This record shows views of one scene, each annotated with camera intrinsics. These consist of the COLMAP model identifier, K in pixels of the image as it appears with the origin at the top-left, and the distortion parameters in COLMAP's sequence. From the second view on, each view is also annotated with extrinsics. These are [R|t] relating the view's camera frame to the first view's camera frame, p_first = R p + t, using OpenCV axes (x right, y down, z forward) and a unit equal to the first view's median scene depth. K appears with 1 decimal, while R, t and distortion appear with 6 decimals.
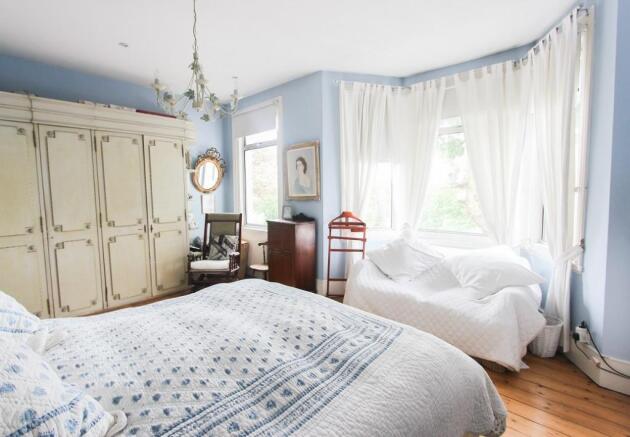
lens RADIAL K [[302.8, 0, 314.0], [0, 302.8, 208.8], [0, 0, 1]] dist [-0.001167, -0.000121]
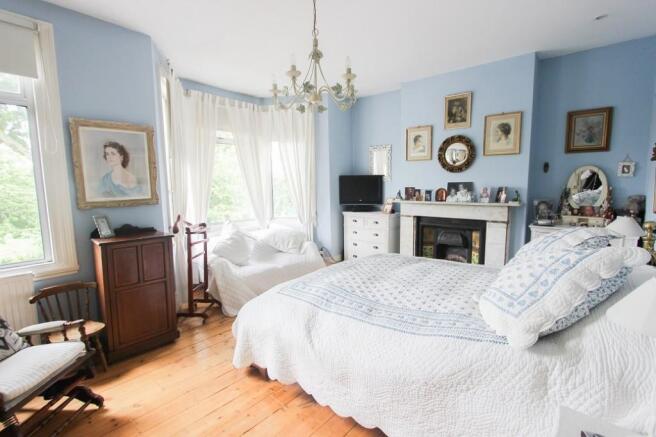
lens RADIAL K [[302.6, 0, 328.0], [0, 302.6, 218.5], [0, 0, 1]] dist [-0.013896, 0.000491]
pose [[-0.010962, -0.097981, 0.995128, -0.765191], [0.077778, 0.992089, 0.098539, -0.032494], [-0.996910, 0.078479, -0.003254, 0.564450]]
